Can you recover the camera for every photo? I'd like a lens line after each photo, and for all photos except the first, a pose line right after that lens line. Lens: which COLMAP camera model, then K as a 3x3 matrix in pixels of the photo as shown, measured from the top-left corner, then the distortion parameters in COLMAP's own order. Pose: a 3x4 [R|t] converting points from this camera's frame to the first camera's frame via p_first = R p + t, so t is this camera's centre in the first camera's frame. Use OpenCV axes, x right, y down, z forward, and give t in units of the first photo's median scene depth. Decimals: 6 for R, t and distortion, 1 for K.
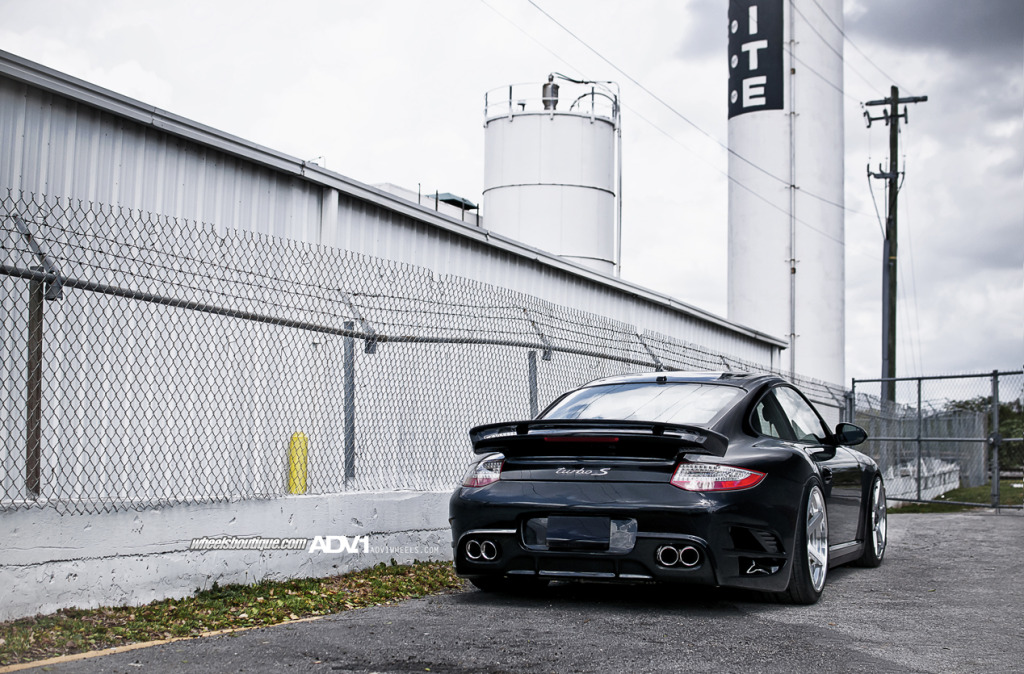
lens RADIAL K [[1531.5, 0, 512.0], [0, 1531.5, 337.0], [0, 0, 1]] dist [-0.120903, 0.006741]
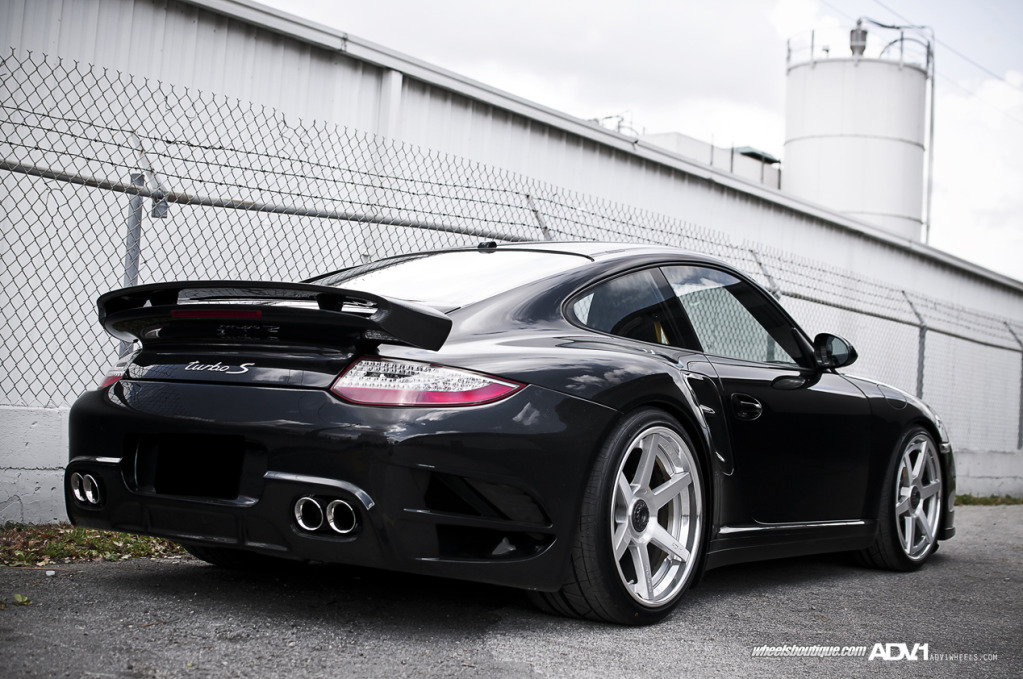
lens RADIAL K [[1519.4, 0, 511.5], [0, 1519.4, 339.5], [0, 0, 1]] dist [-0.237840, -0.081783]
pose [[0.967391, 0.030231, -0.251477, 0.158411], [-0.026582, 0.999486, 0.017898, 0.032912], [0.251889, -0.010630, 0.967698, 0.237882]]
